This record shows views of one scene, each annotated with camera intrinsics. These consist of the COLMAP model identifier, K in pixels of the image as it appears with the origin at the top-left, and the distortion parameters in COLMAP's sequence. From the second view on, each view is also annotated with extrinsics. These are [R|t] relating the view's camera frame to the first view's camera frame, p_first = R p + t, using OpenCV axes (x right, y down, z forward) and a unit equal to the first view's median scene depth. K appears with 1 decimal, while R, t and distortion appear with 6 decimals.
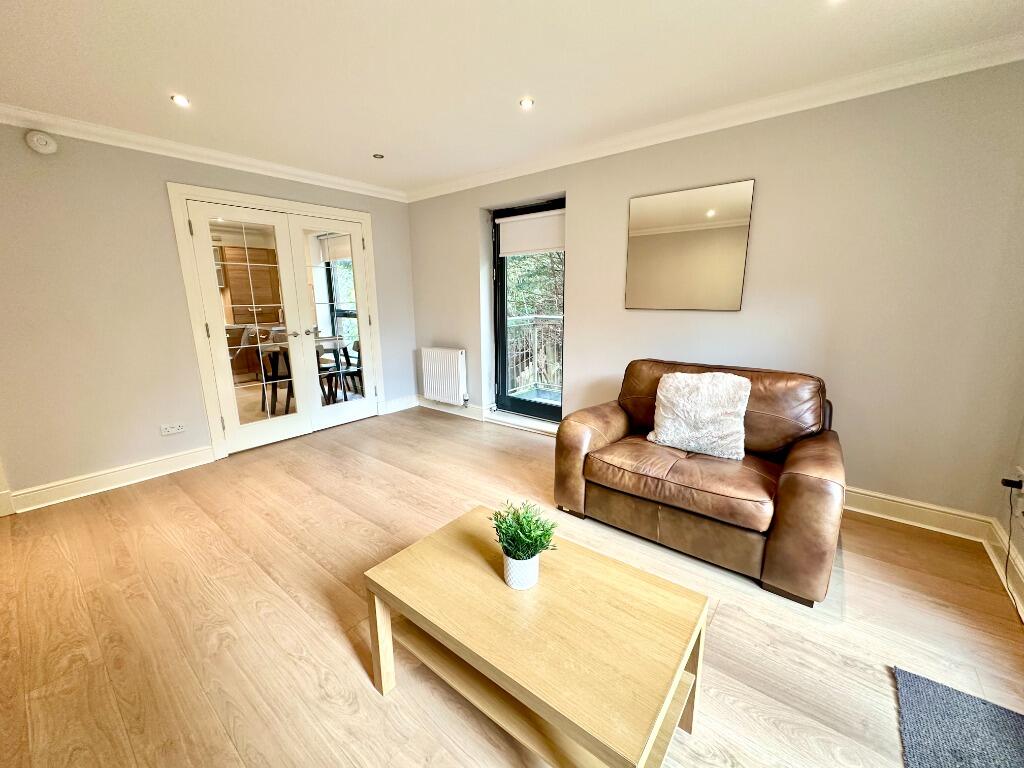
lens RADIAL K [[410.0, 0, 511.2], [0, 410.0, 385.4], [0, 0, 1]] dist [0.001839, -0.000211]
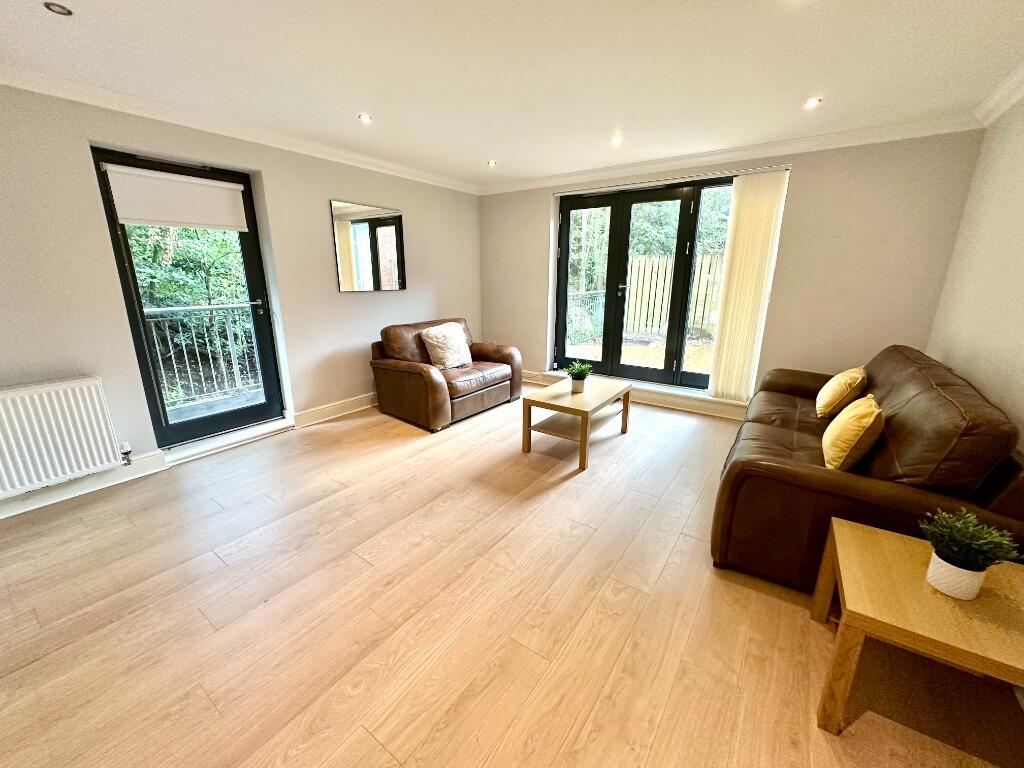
lens RADIAL K [[410.0, 0, 512.2], [0, 410.0, 384.5], [0, 0, 1]] dist [0.001839, -0.000211]
pose [[-0.066054, -0.251208, 0.965677, -1.241978], [0.210180, 0.942574, 0.259574, -0.171481], [-0.975429, 0.220112, -0.009462, 0.713526]]
